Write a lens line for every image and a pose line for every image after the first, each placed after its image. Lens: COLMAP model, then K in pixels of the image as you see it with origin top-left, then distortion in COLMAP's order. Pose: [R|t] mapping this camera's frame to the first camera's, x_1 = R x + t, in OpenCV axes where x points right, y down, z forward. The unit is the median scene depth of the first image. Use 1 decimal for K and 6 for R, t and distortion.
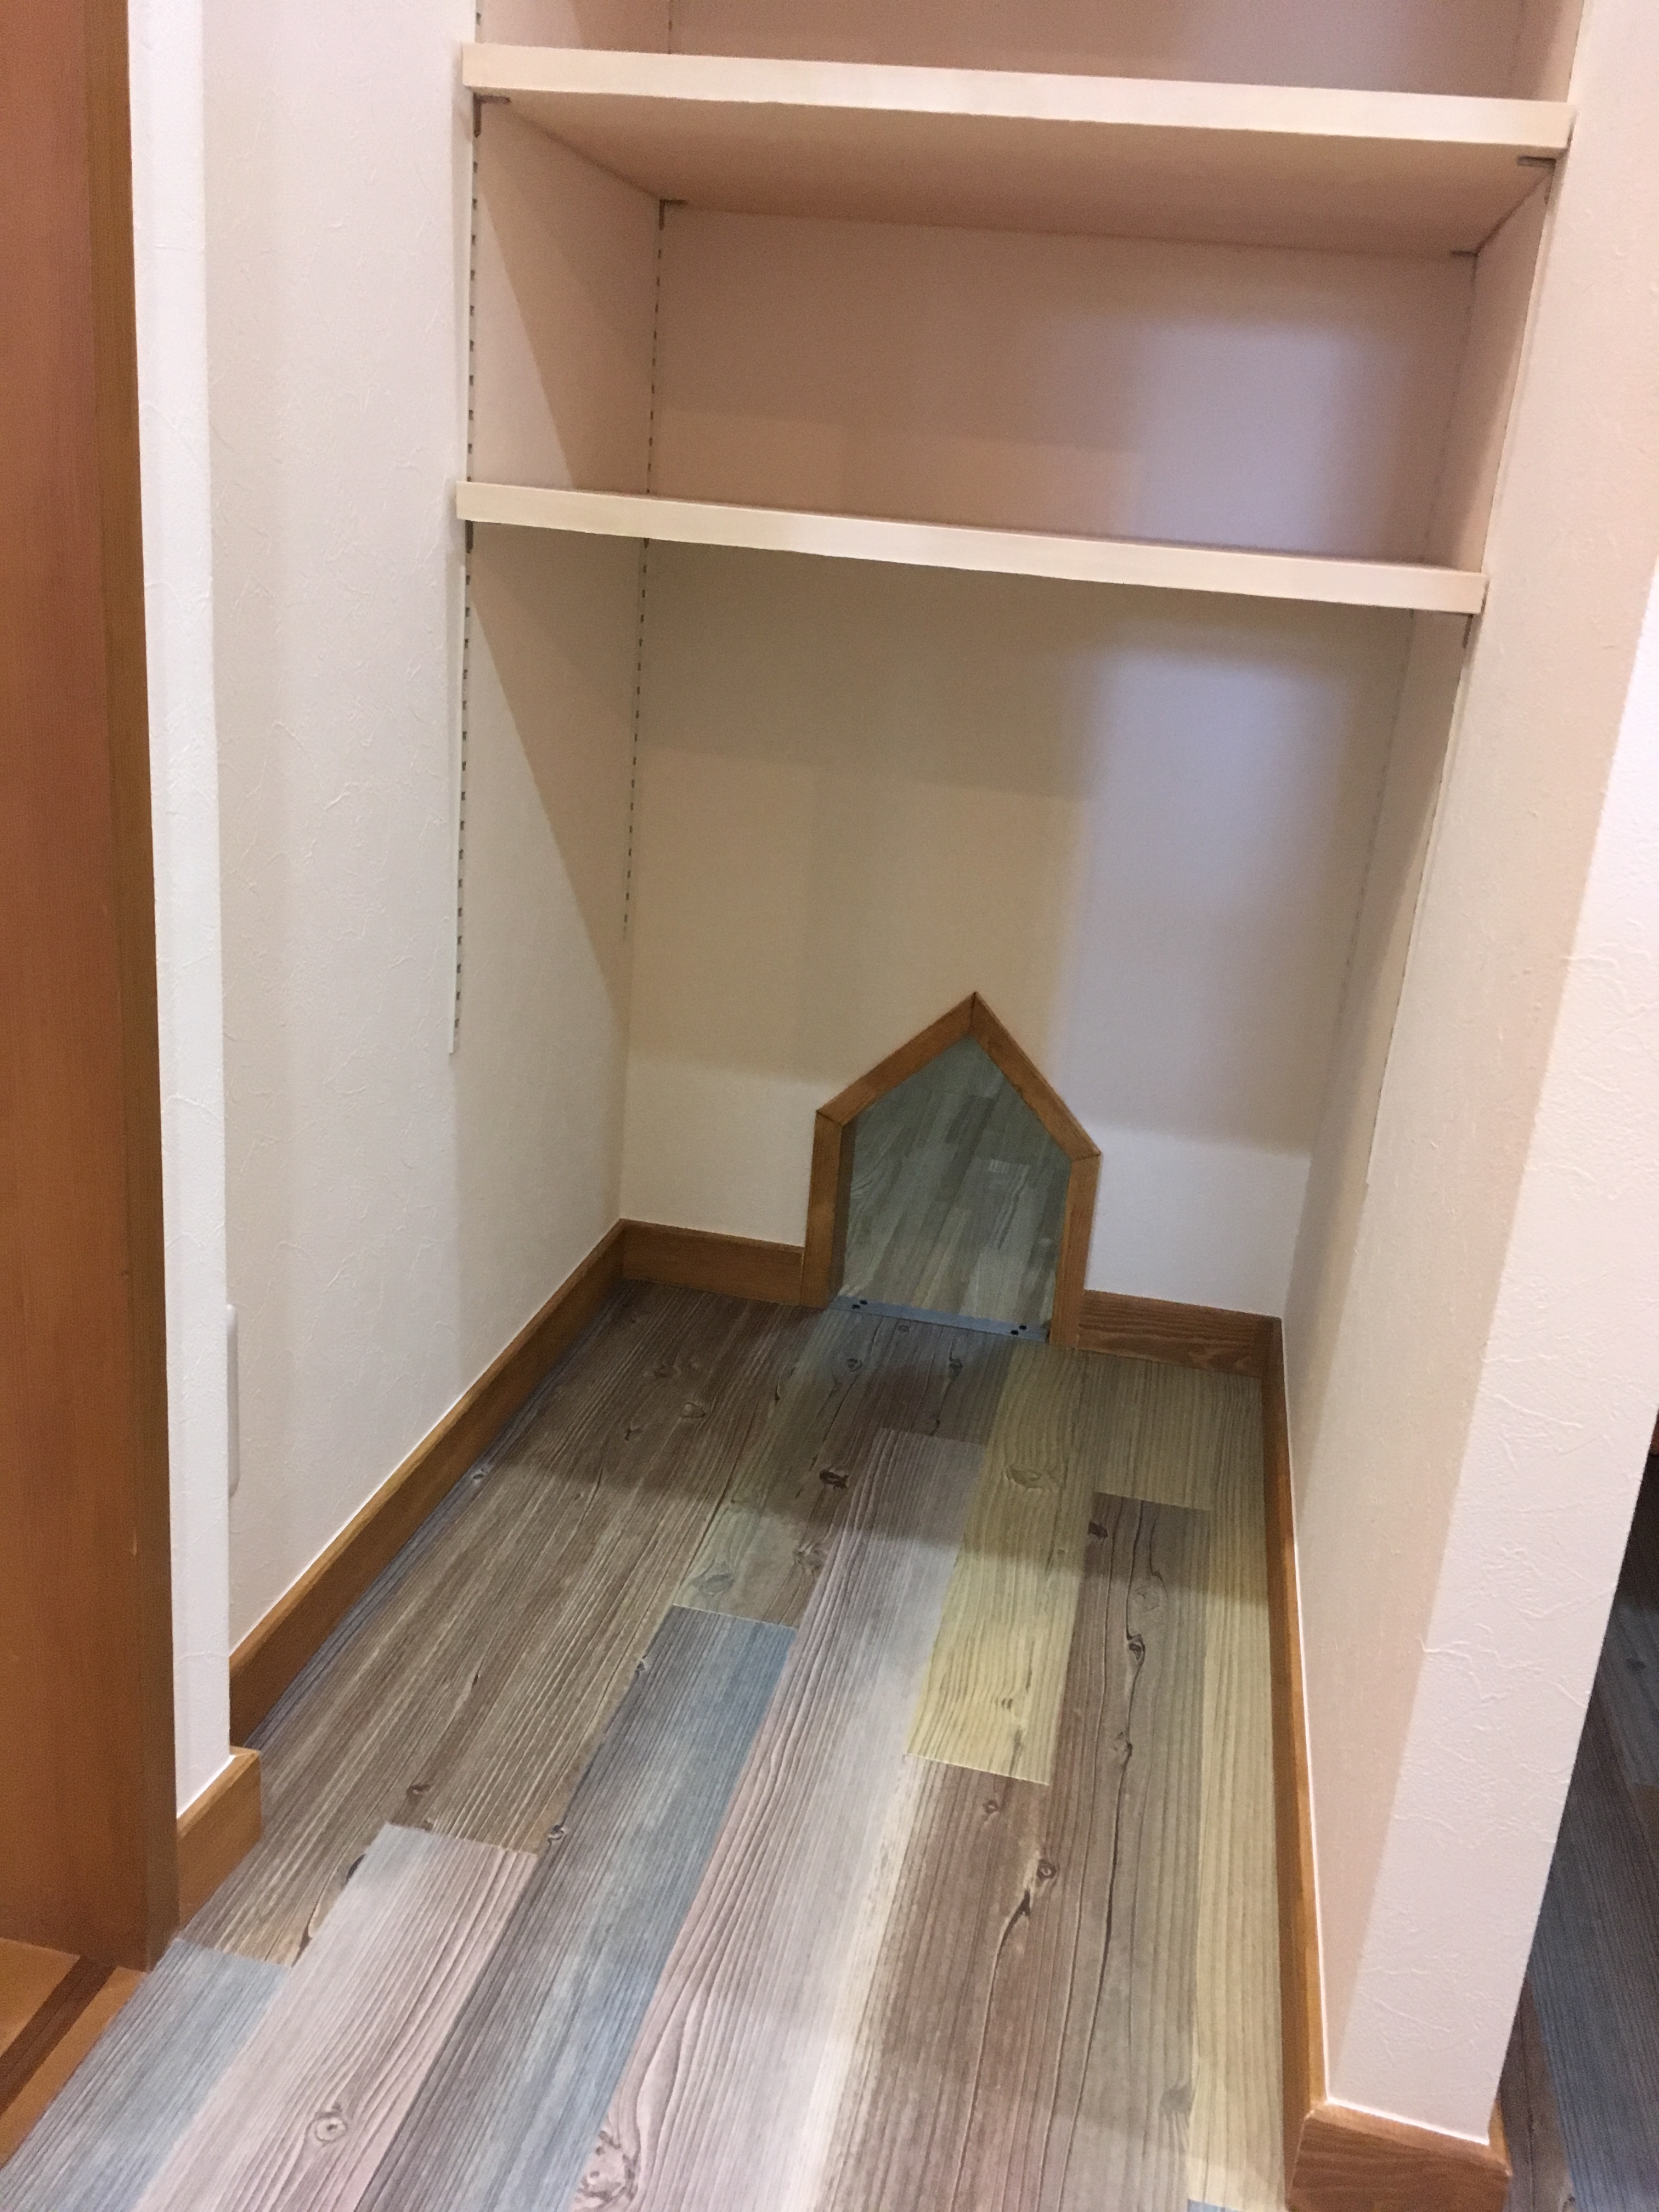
lens RADIAL K [[1864.4, 0, 822.3], [0, 1864.4, 1120.9], [0, 0, 1]] dist [0.066804, -0.066641]
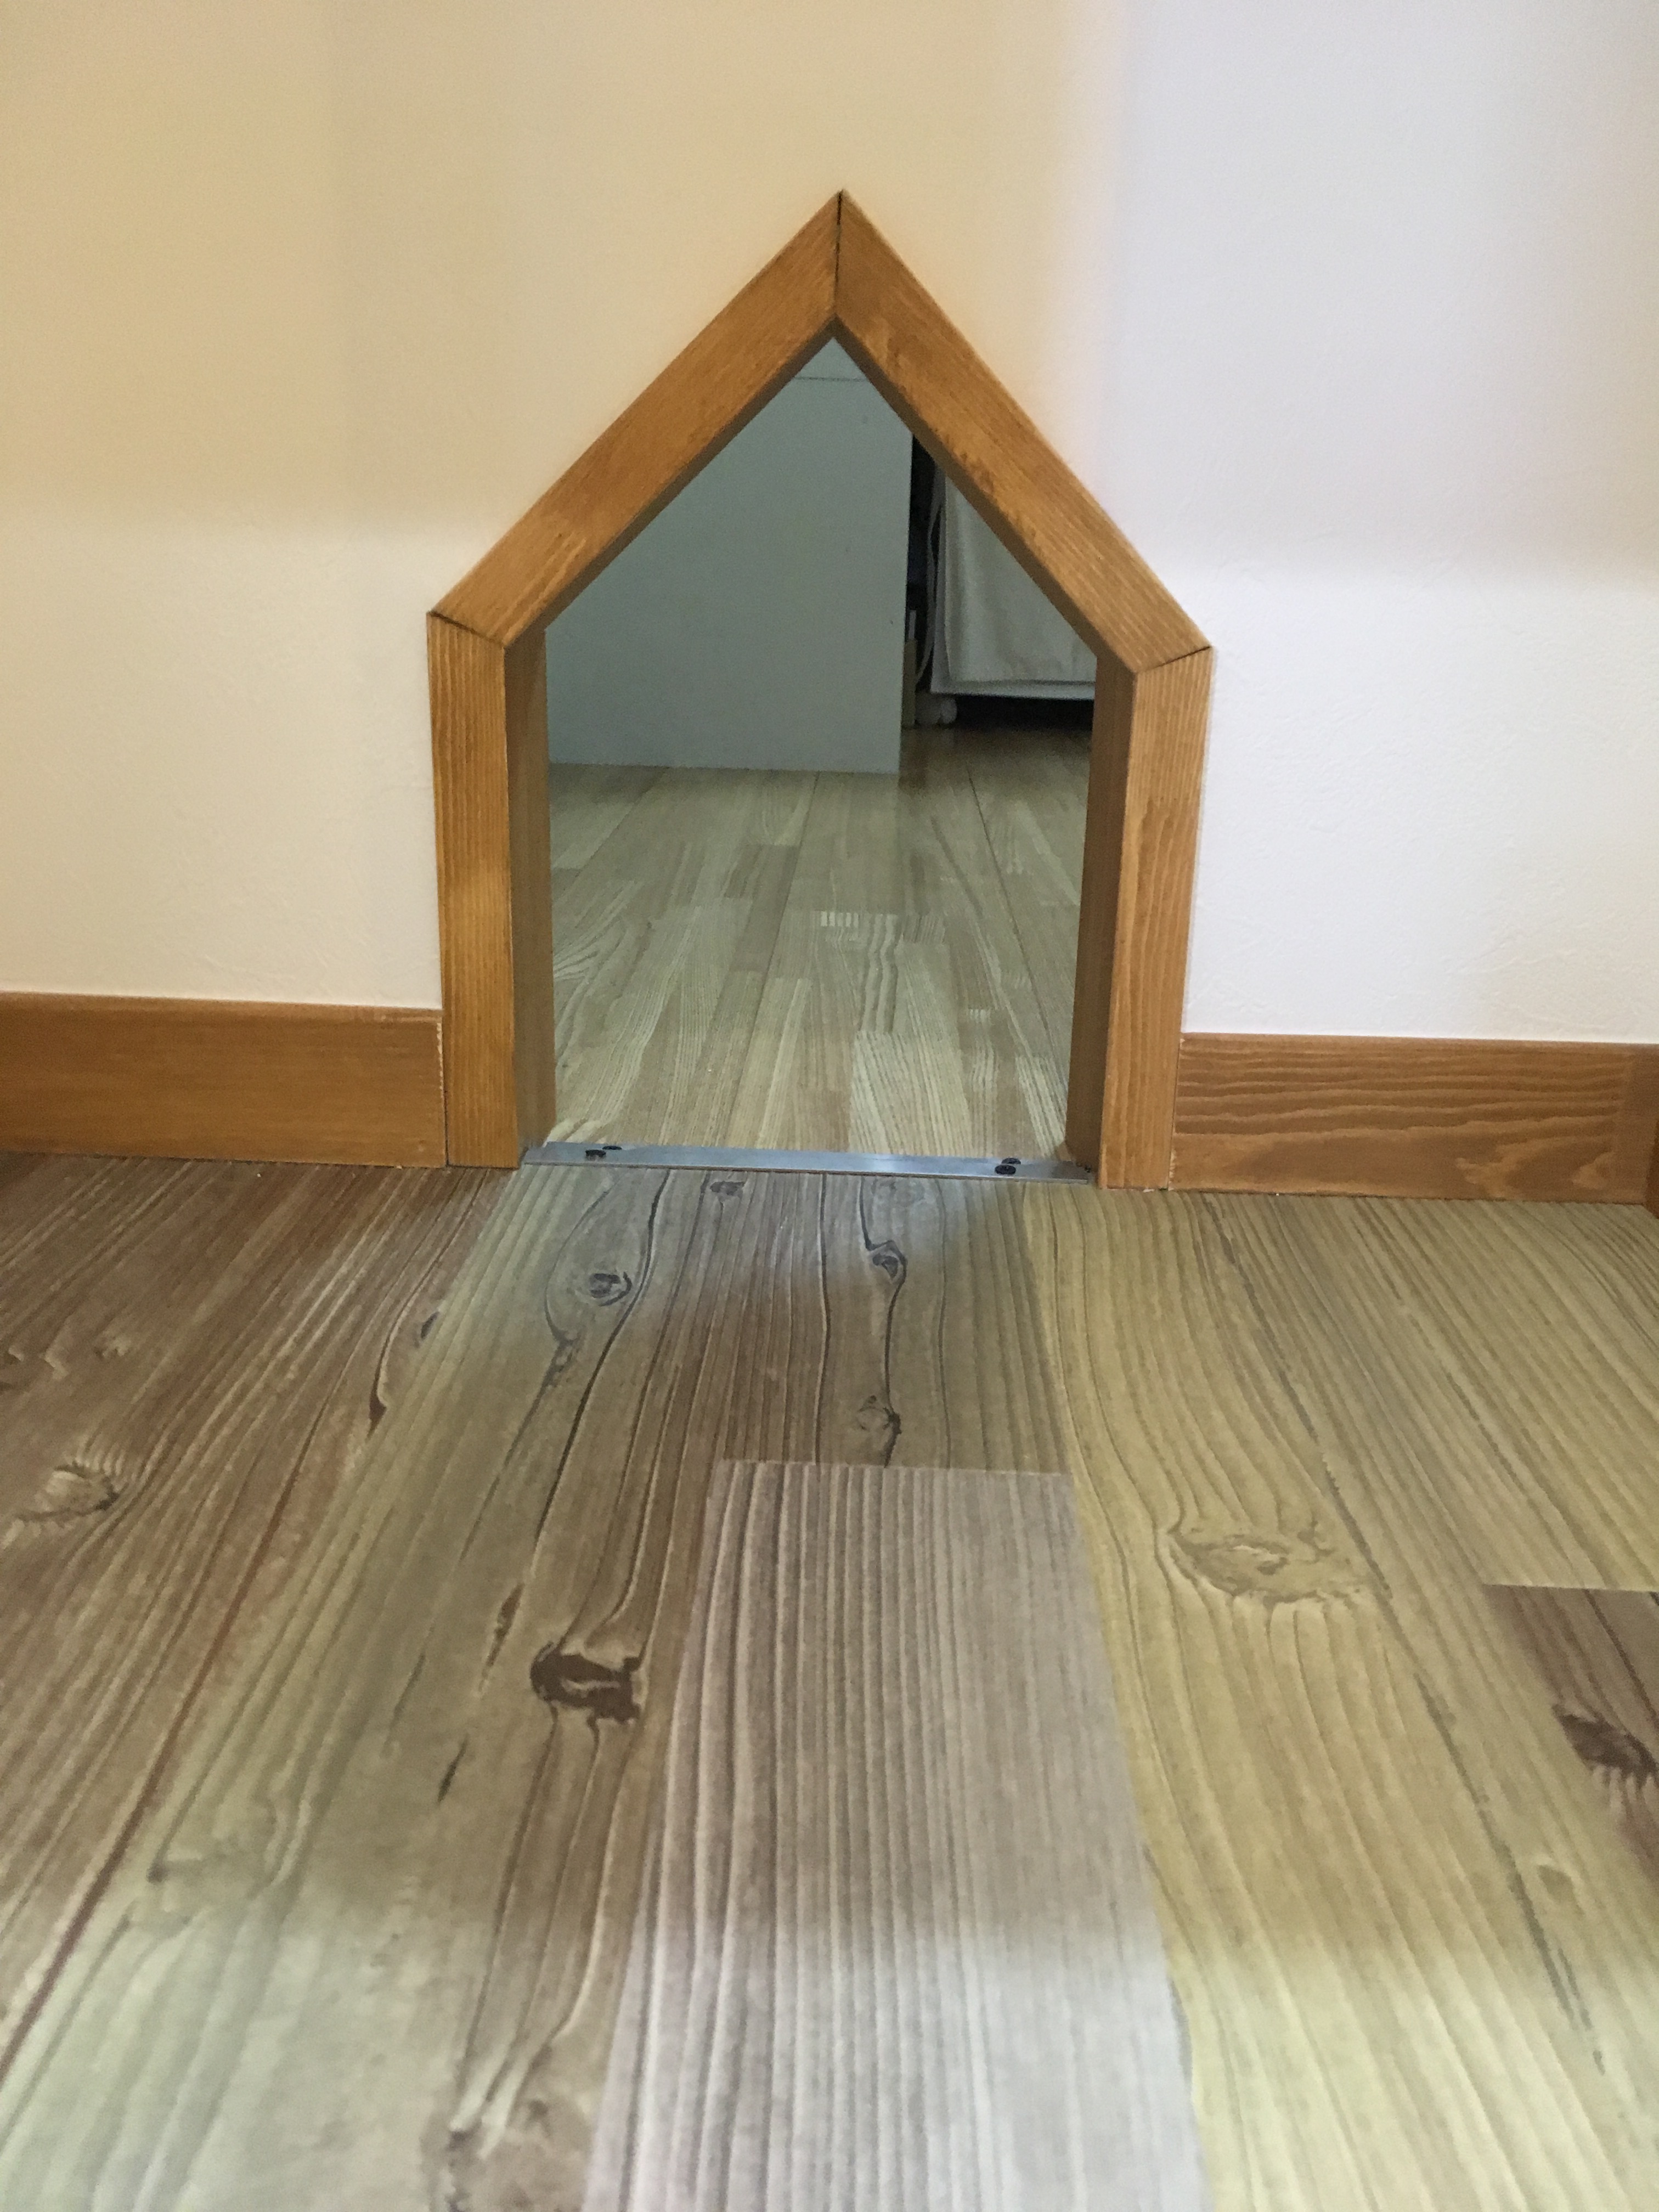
lens RADIAL K [[1864.4, 0, 822.3], [0, 1864.4, 1120.9], [0, 0, 1]] dist [0.066804, -0.066641]
pose [[0.982482, -0.104251, 0.154467, 0.005625], [0.104434, 0.994507, 0.006955, 0.103206], [-0.154343, 0.009299, 0.987973, 0.660778]]
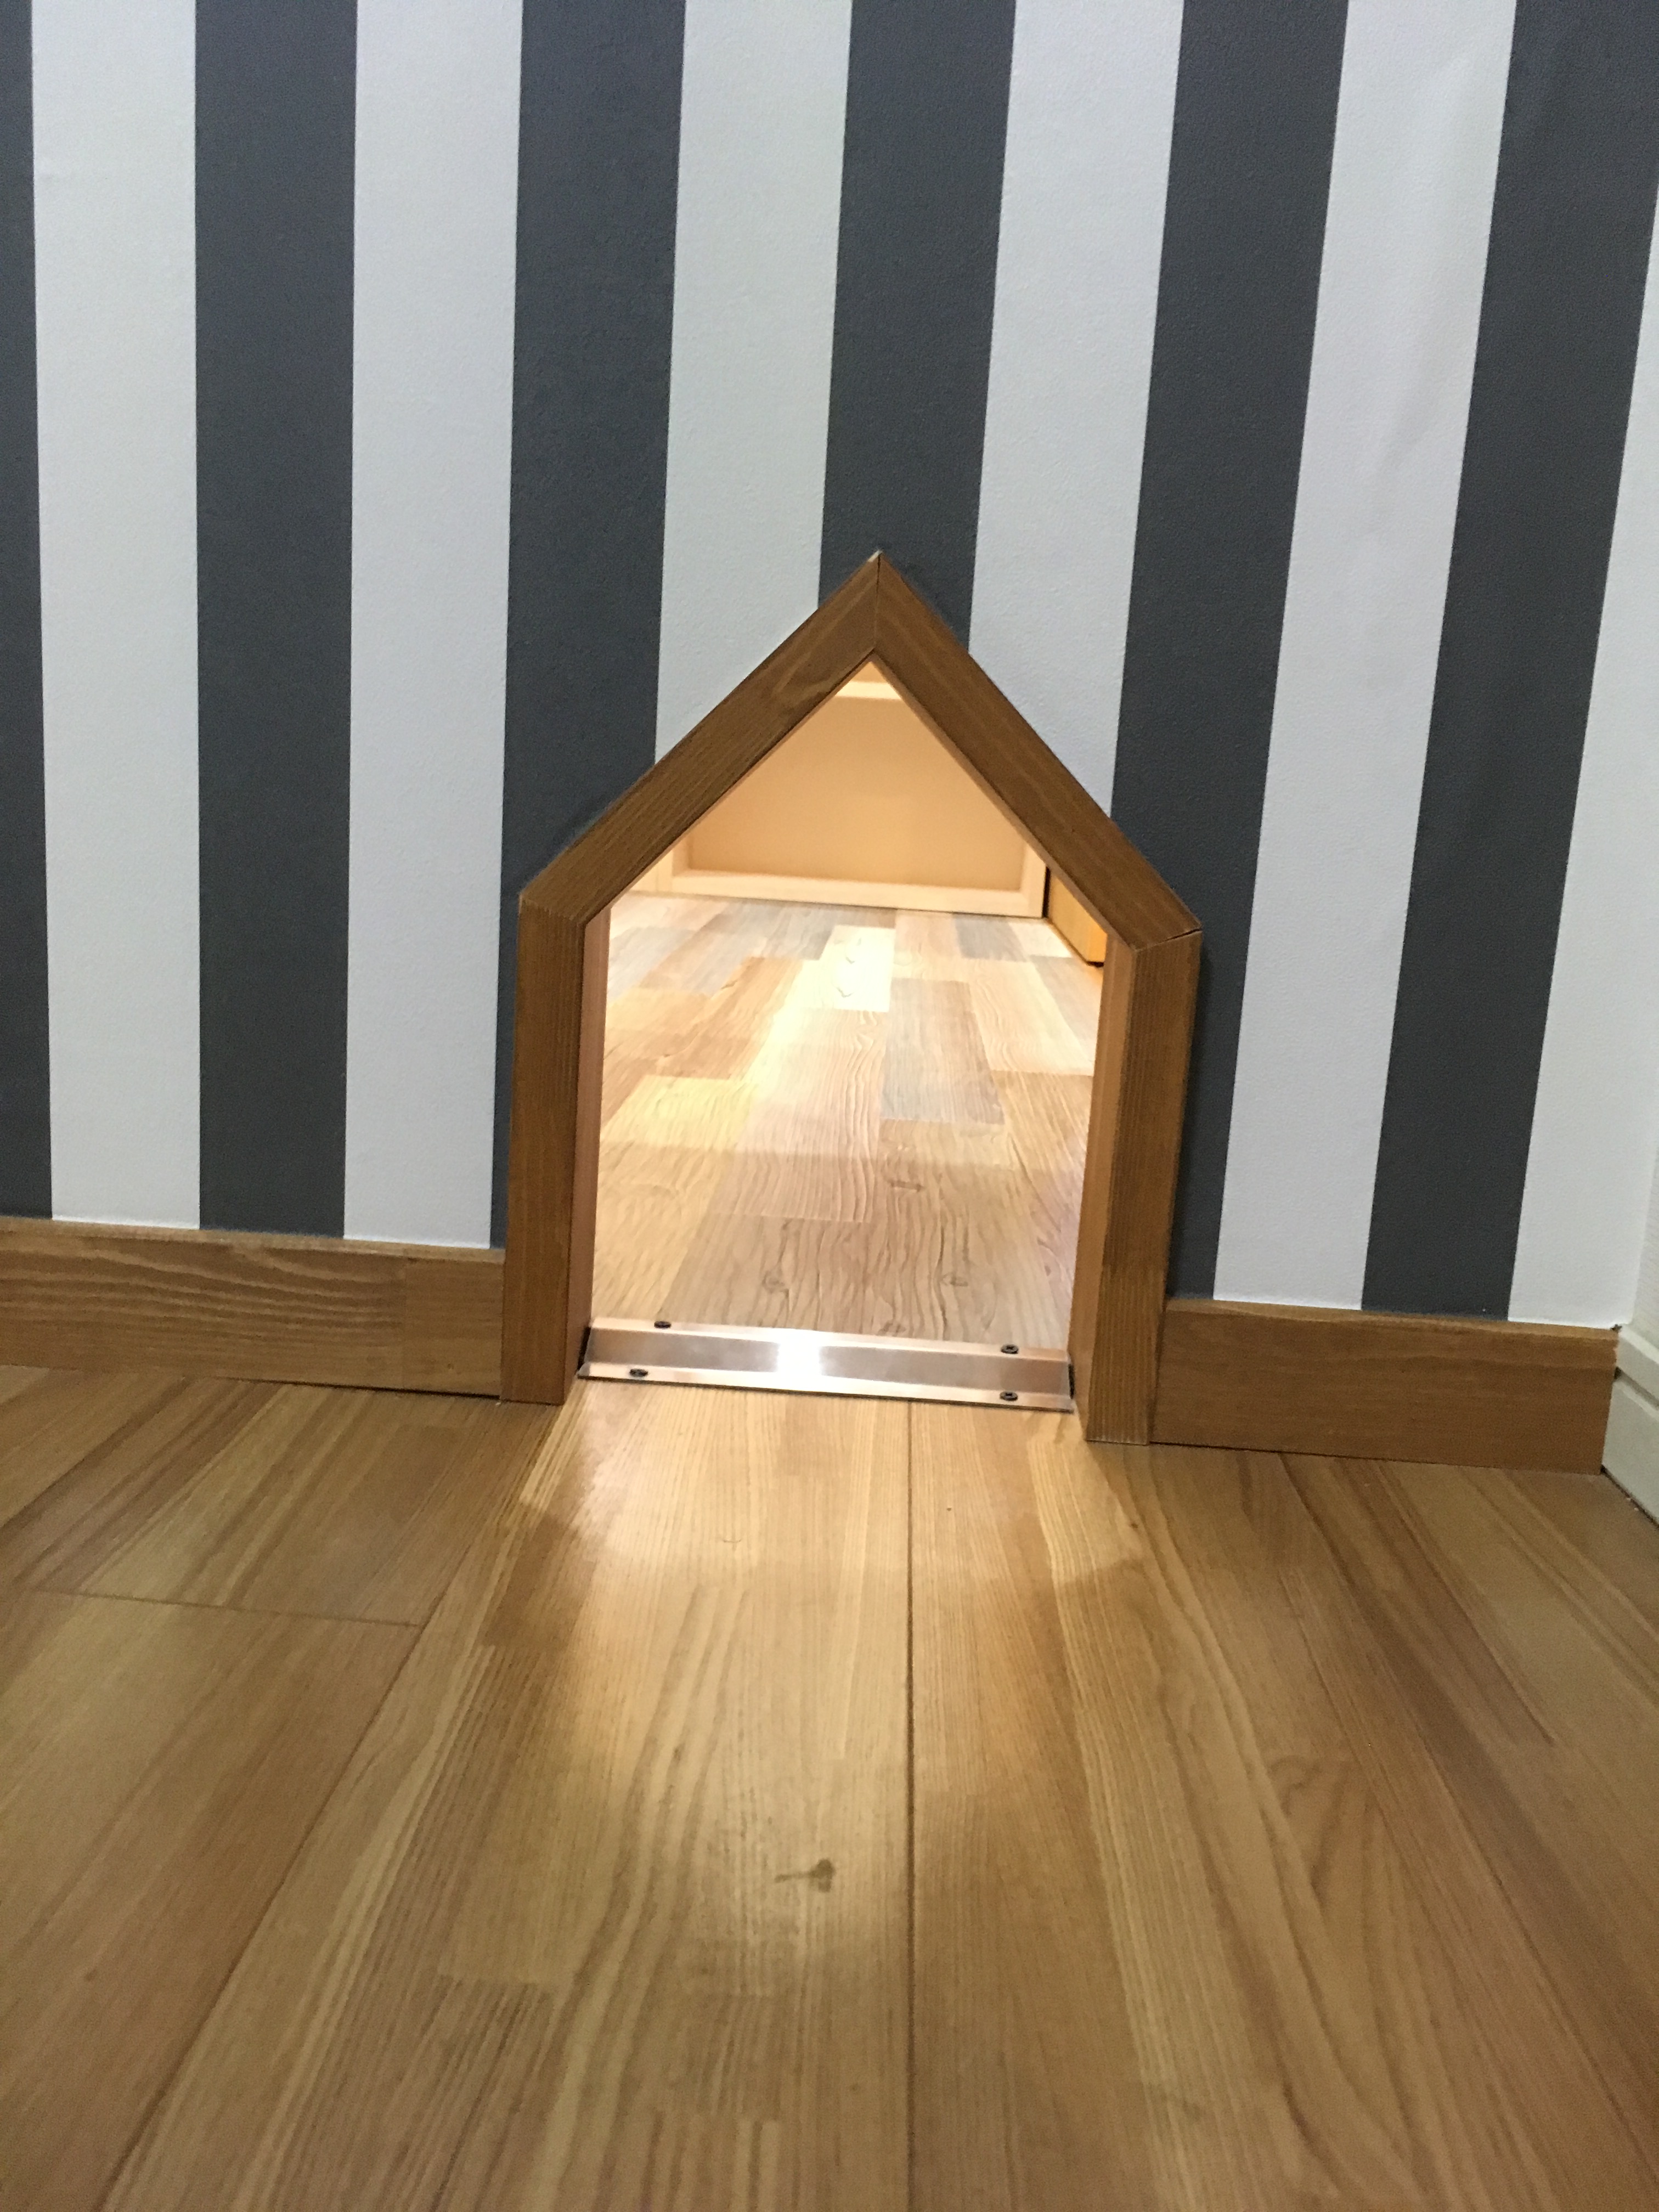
lens RADIAL K [[1864.4, 0, 822.3], [0, 1864.4, 1120.9], [0, 0, 1]] dist [0.066804, -0.066641]
pose [[-0.976012, -0.103850, -0.191351, 0.169425], [-0.186114, 0.854023, 0.485805, -0.175194], [0.112967, 0.509765, -0.852865, 1.472232]]
